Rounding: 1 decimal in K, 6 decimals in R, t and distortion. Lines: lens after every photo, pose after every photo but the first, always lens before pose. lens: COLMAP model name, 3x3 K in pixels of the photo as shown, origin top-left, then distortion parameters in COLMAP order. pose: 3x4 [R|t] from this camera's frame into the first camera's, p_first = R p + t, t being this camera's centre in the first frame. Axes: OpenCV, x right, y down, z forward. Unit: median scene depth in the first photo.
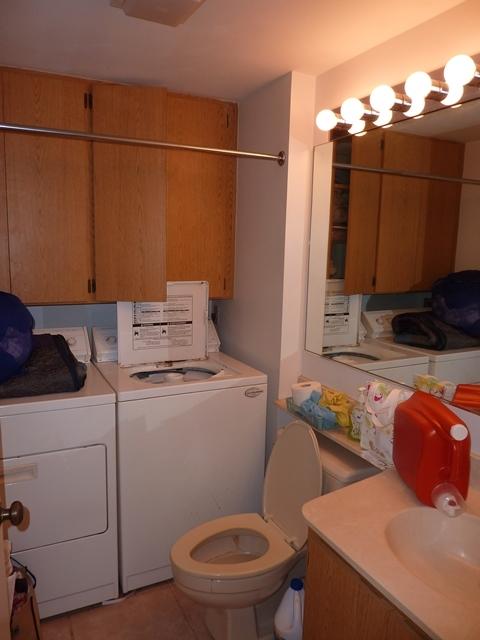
lens RADIAL K [[474.1, 0, 240.0], [0, 474.1, 320.0], [0, 0, 1]] dist [-0.030383, 0.002755]
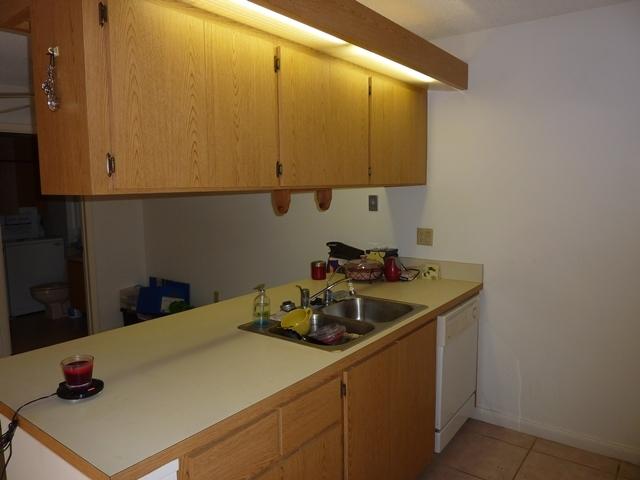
lens RADIAL K [[474.1, 0, 320.0], [0, 474.1, 240.0], [0, 0, 1]] dist [-0.030383, 0.002755]
pose [[0.894783, -0.078640, 0.439522, 0.175375], [0.093905, 0.995496, -0.013056, 0.277578], [-0.436515, 0.052955, 0.898137, -1.959033]]
